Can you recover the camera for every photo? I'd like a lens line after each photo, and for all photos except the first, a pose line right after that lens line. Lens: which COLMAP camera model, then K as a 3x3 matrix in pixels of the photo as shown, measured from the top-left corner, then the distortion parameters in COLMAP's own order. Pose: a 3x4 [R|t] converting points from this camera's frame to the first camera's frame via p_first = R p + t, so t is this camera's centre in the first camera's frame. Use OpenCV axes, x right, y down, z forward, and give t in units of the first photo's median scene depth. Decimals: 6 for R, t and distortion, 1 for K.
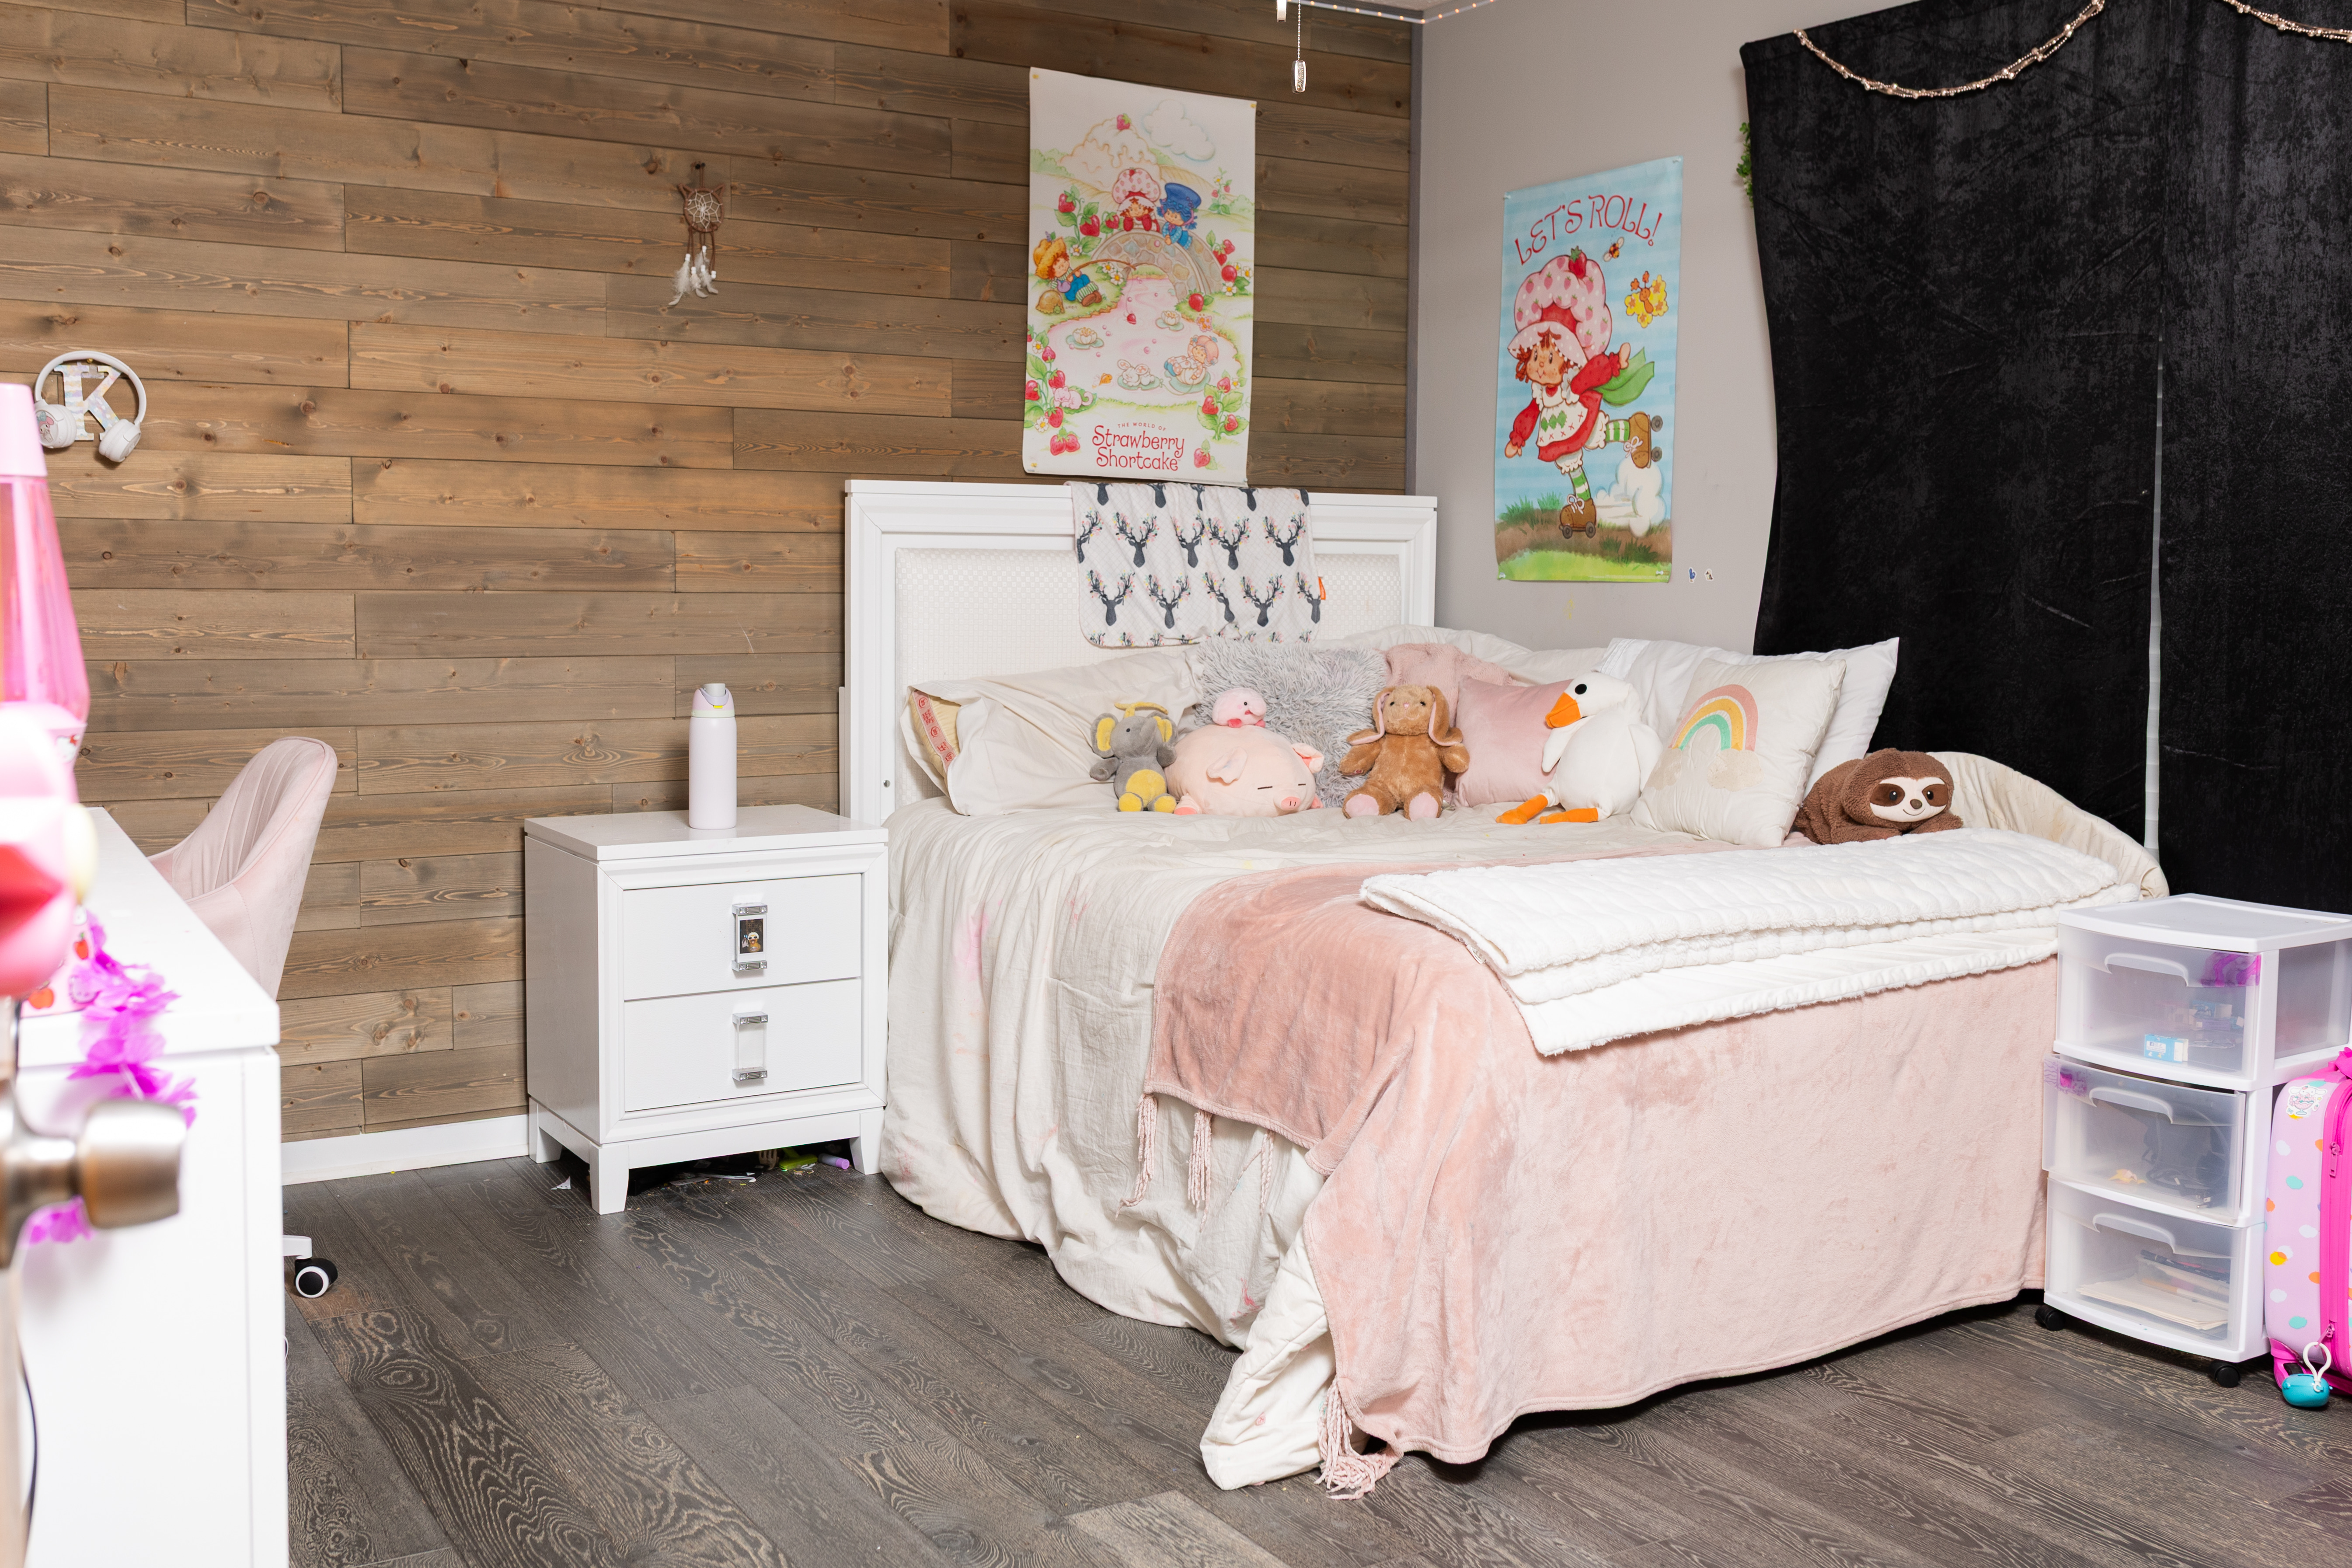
lens RADIAL K [[2317.9, 0, 1176.0], [0, 2317.9, 784.0], [0, 0, 1]] dist [0.009119, -0.014641]
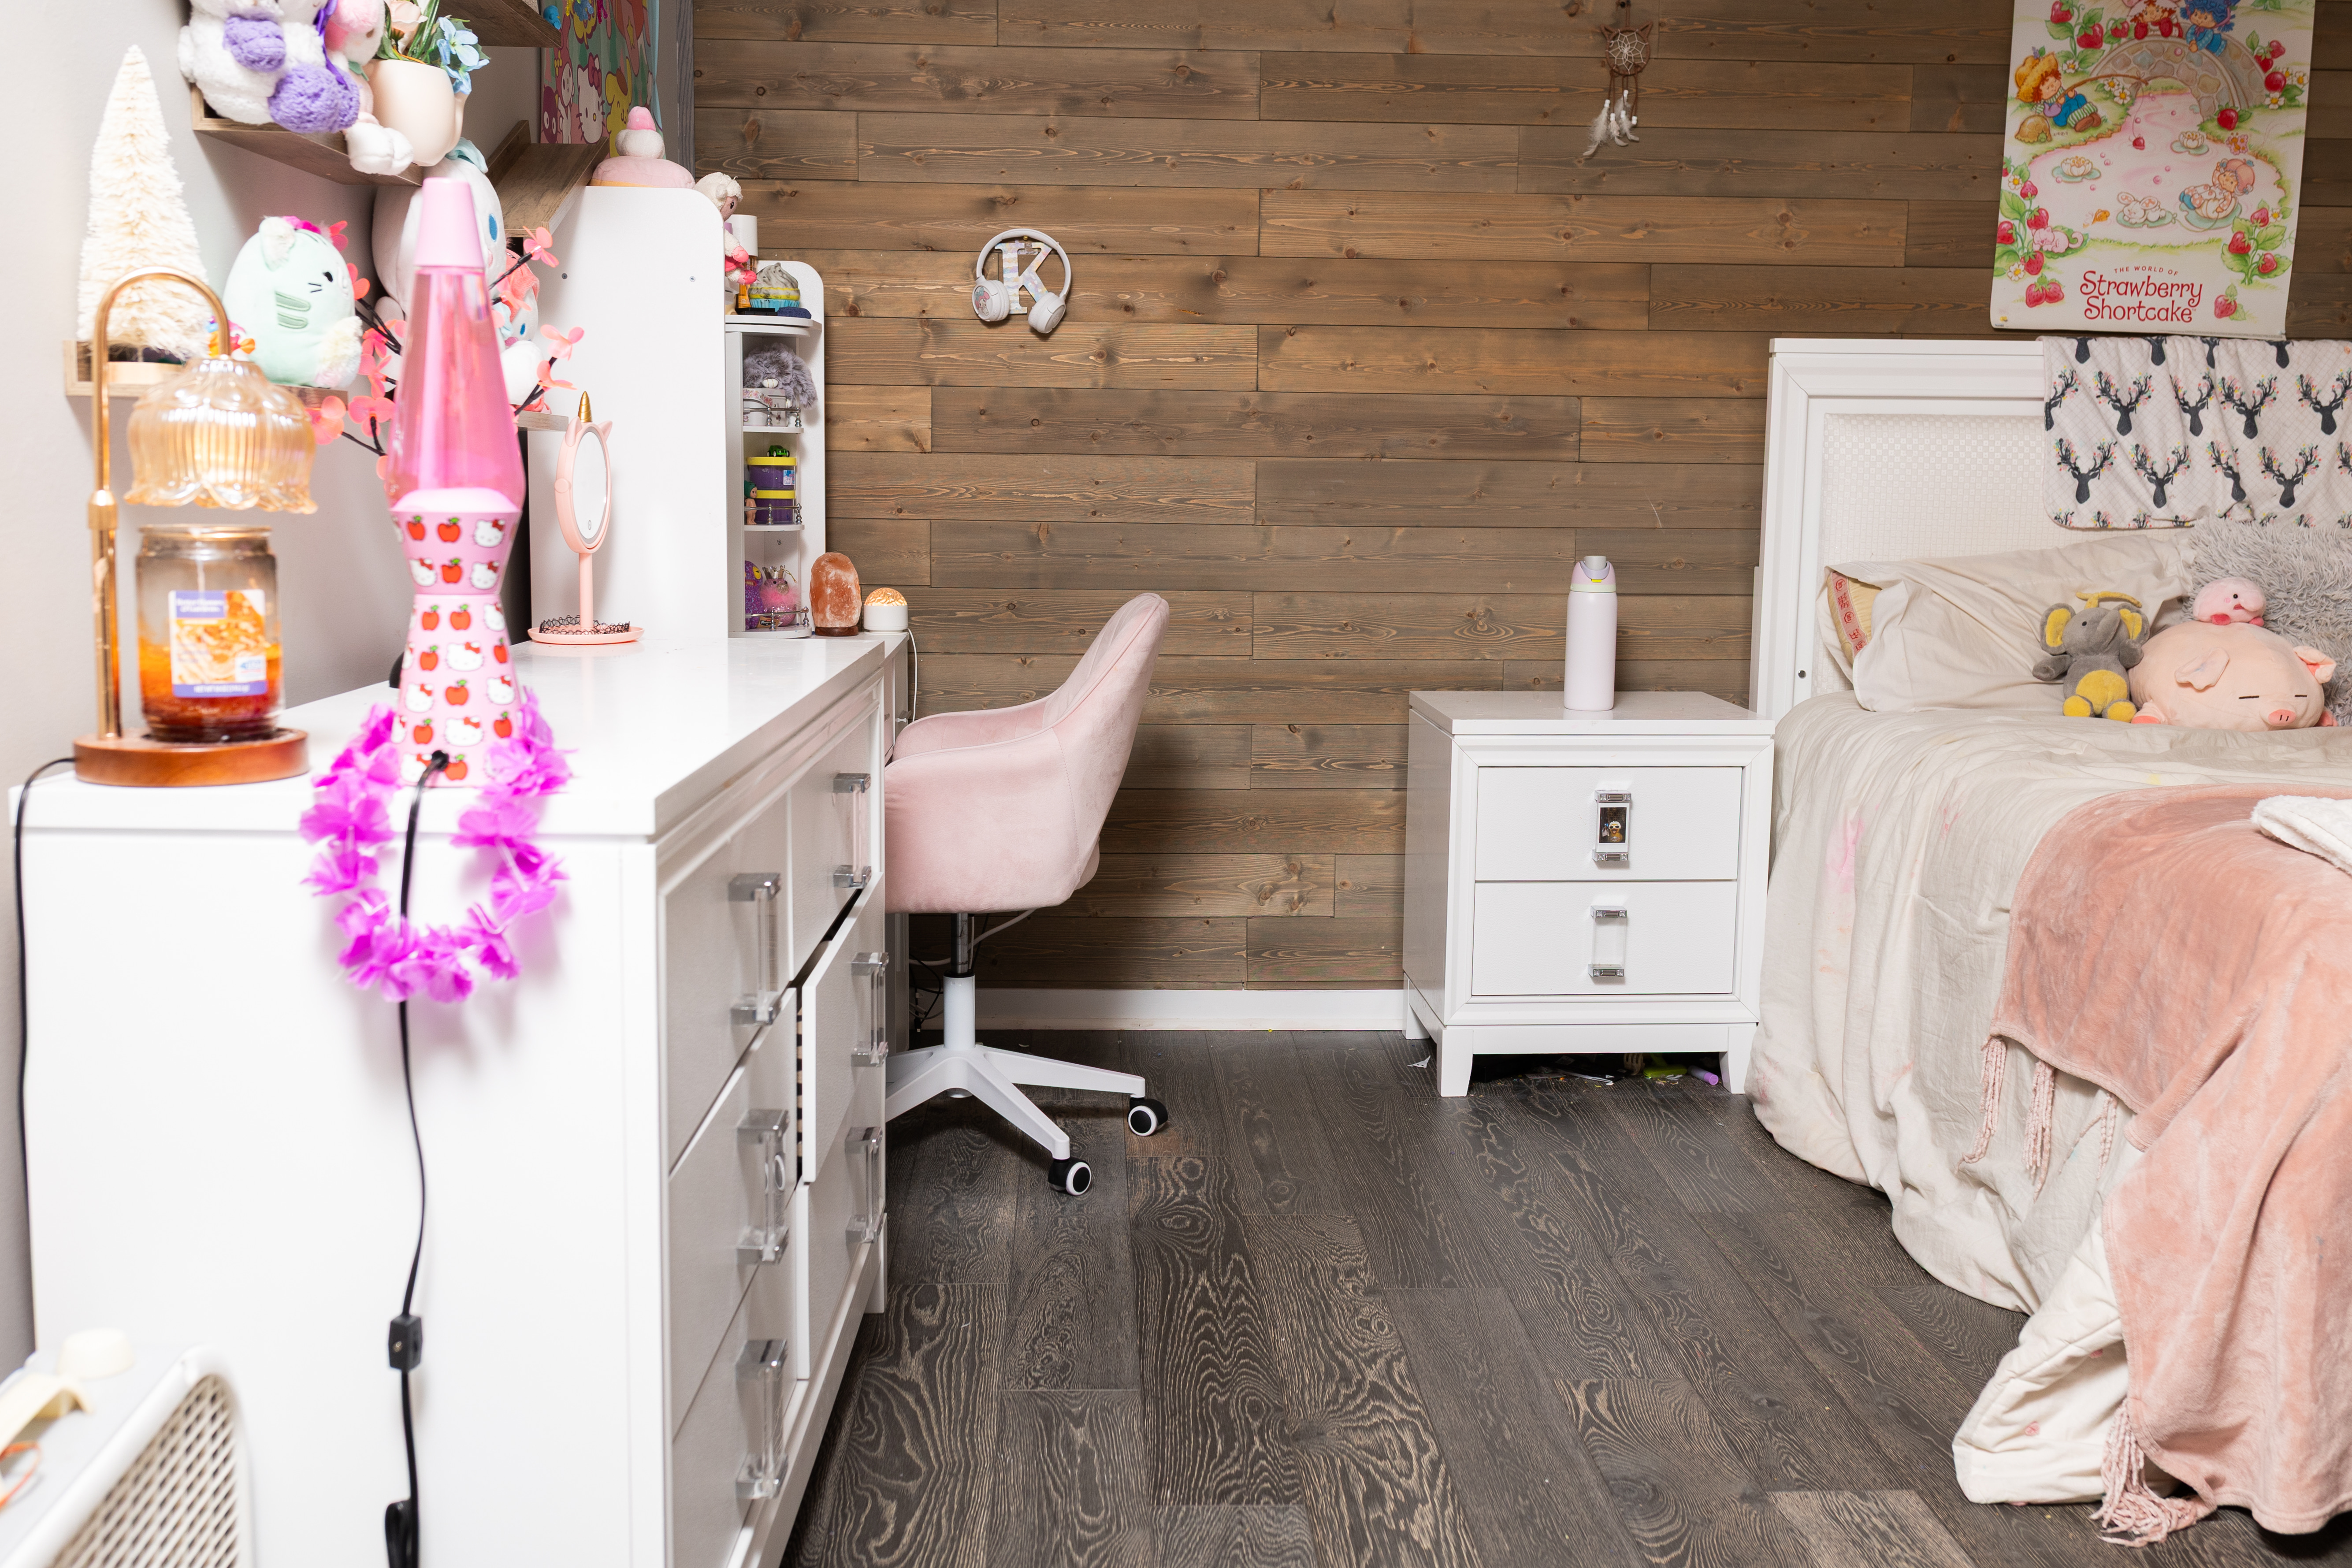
lens RADIAL K [[2317.9, 0, 1176.0], [0, 2317.9, 784.0], [0, 0, 1]] dist [0.009119, -0.014641]
pose [[0.874860, 0.065773, -0.479890, 0.111157], [-0.048561, 0.997656, 0.048210, 0.012048], [0.481936, -0.018873, 0.876003, 0.089424]]
